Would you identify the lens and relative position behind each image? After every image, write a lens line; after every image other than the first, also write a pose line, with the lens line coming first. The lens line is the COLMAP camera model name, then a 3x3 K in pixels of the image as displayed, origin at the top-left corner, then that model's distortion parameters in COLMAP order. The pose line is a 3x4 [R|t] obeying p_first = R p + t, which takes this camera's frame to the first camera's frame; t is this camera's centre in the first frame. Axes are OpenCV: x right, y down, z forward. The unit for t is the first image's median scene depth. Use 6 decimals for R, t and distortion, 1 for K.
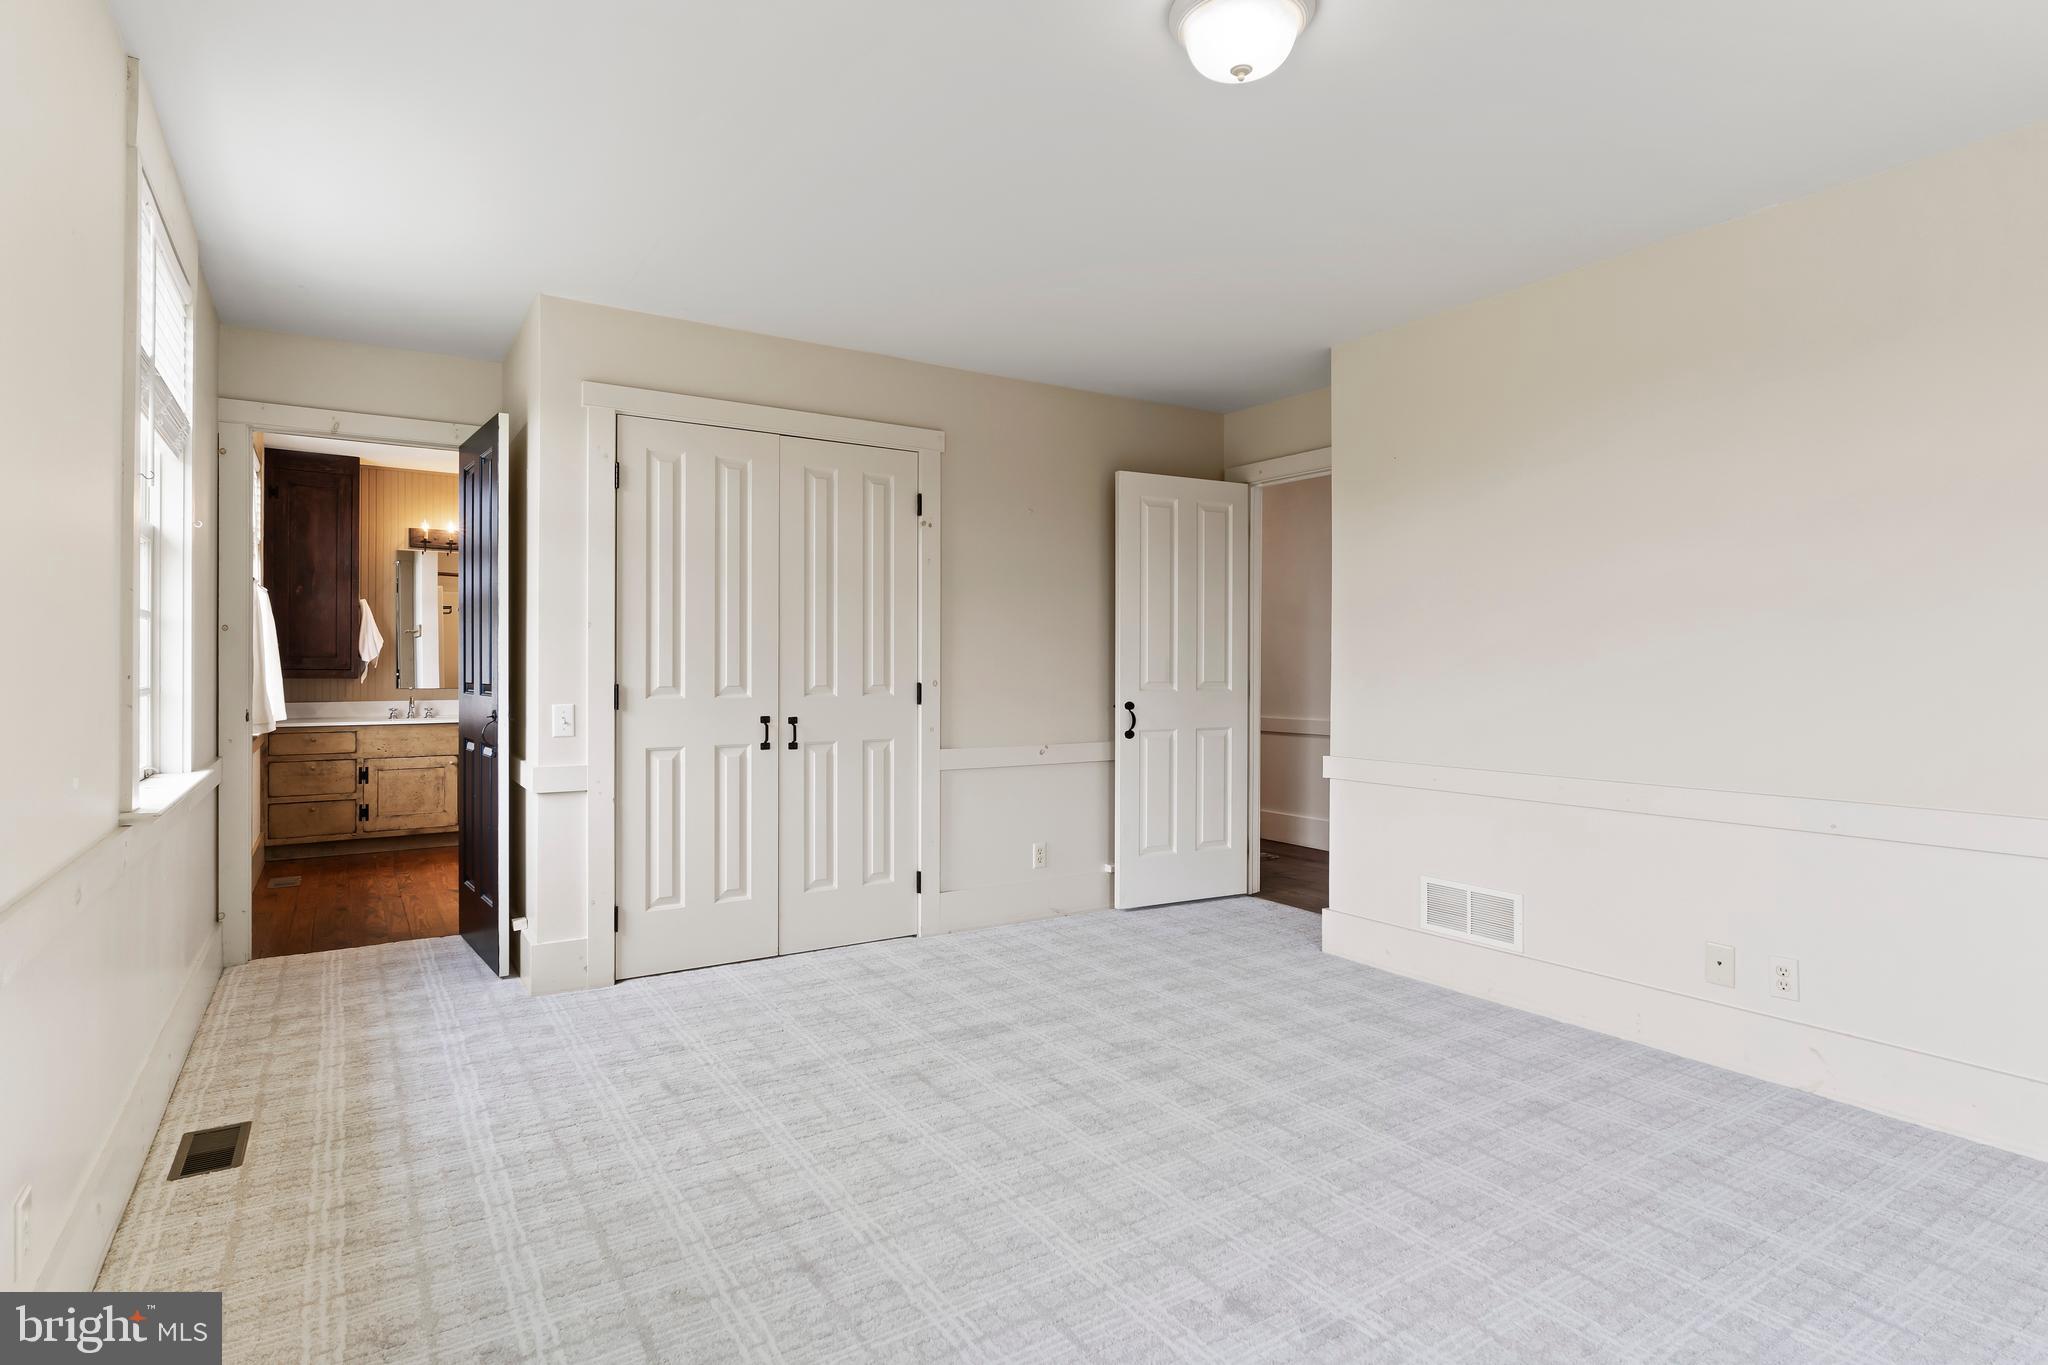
lens RADIAL K [[1055.4, 0, 1022.0], [0, 1055.4, 676.3], [0, 0, 1]] dist [-0.005236, 0.000559]
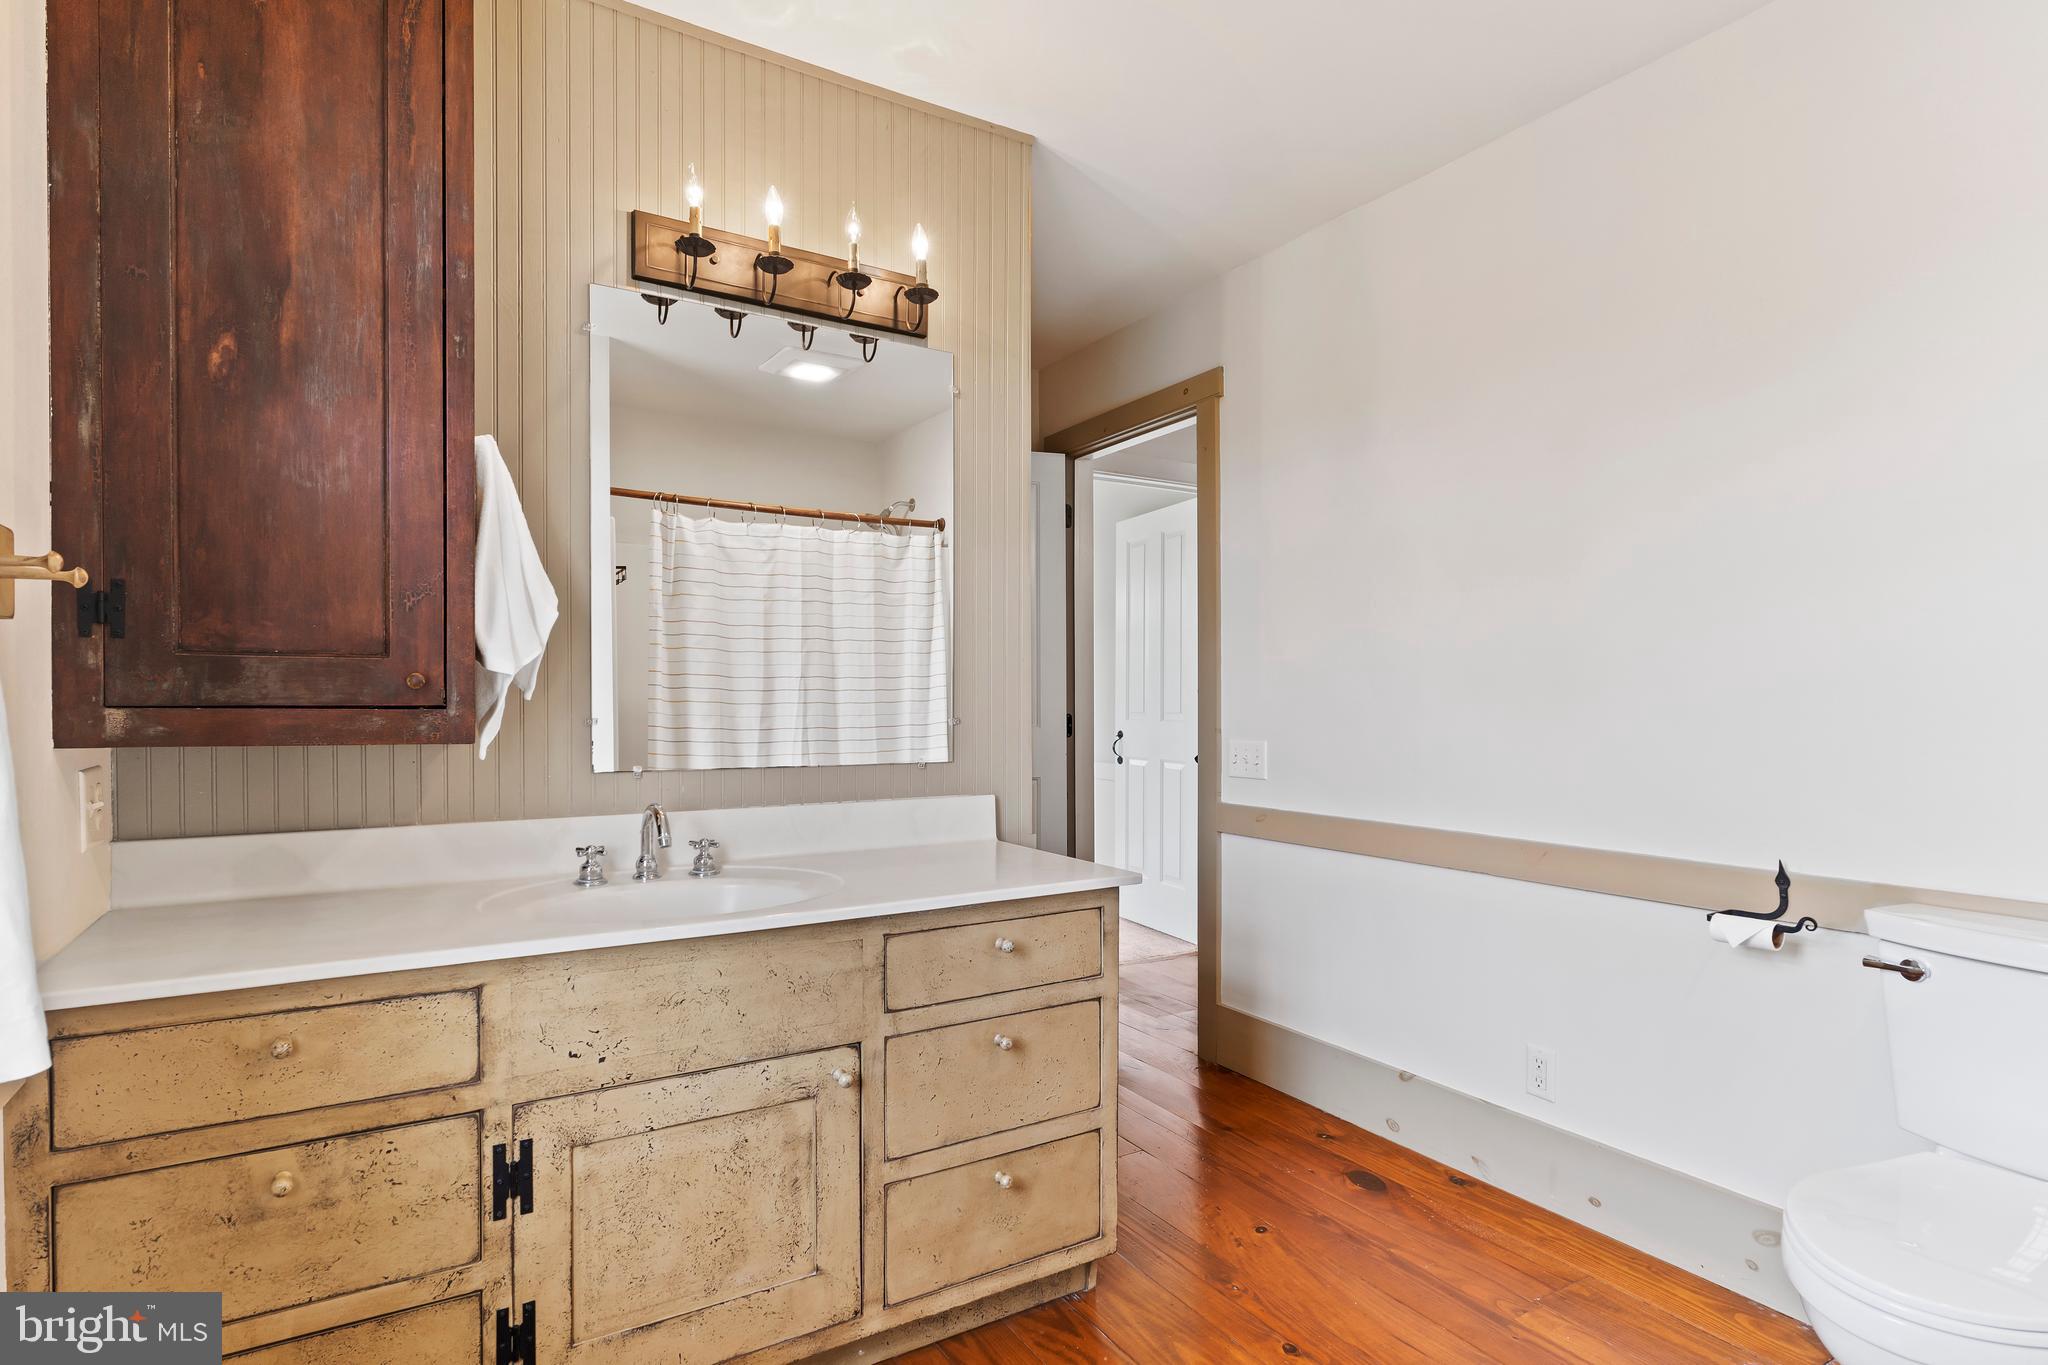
lens RADIAL K [[1055.4, 0, 1024.6], [0, 1055.4, 730.8], [0, 0, 1]] dist [-0.005236, 0.000559]
pose [[0.999512, 0.000109, -0.031229, -0.500238], [0.000535, 0.999788, 0.020606, -0.006363], [0.031225, -0.020612, 0.999300, 0.767202]]
